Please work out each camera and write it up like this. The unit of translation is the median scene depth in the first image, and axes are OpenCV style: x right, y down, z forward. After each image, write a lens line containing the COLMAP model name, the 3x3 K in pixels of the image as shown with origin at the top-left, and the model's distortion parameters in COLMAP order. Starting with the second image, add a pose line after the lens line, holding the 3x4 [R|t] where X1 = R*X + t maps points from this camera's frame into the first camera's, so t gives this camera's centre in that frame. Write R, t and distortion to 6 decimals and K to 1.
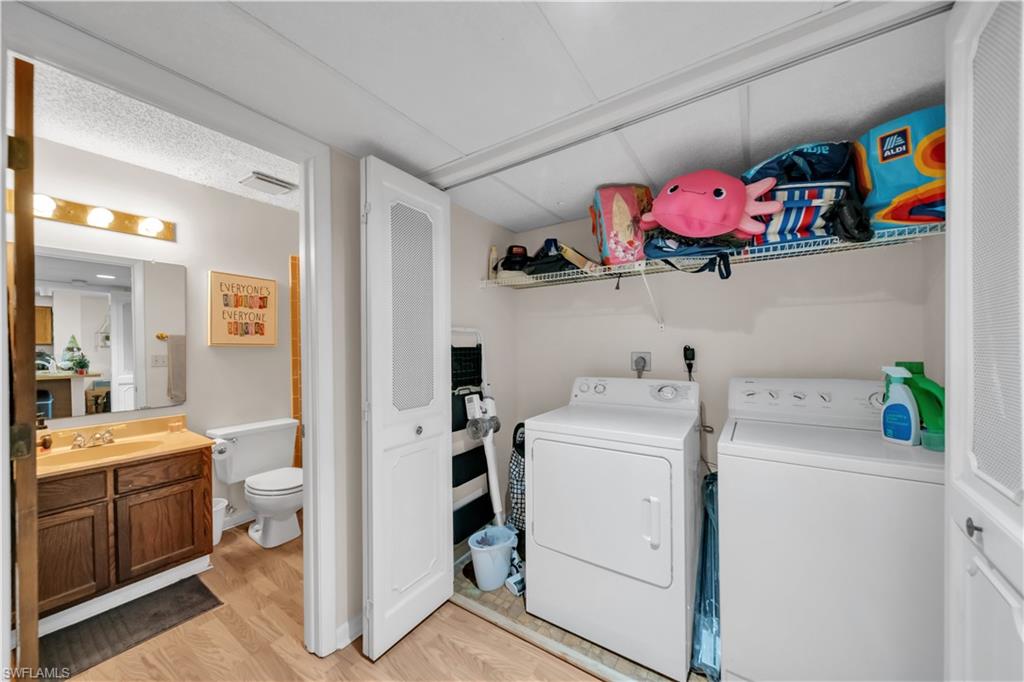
lens RADIAL K [[350.9, 0, 513.0], [0, 350.9, 346.3], [0, 0, 1]] dist [0.000400, -0.002332]
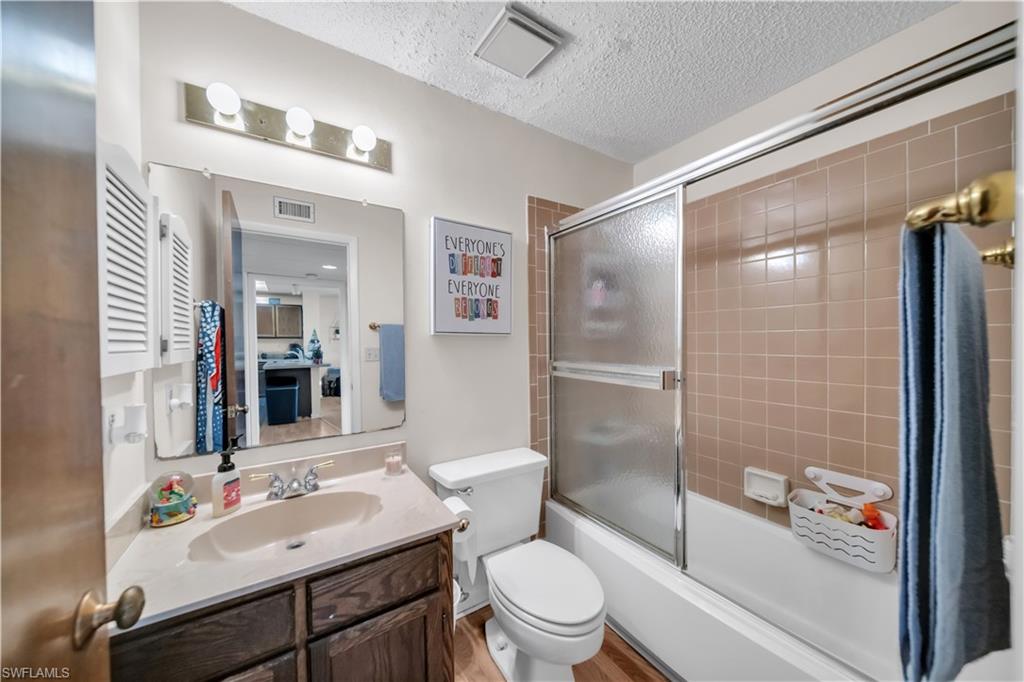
lens RADIAL K [[350.9, 0, 513.0], [0, 350.9, 346.3], [0, 0, 1]] dist [0.000400, -0.002332]
pose [[0.918908, 0.007197, -0.394406, -0.460966], [0.000515, 0.999811, 0.019444, 0.006352], [0.394471, -0.018071, 0.918731, 0.451597]]
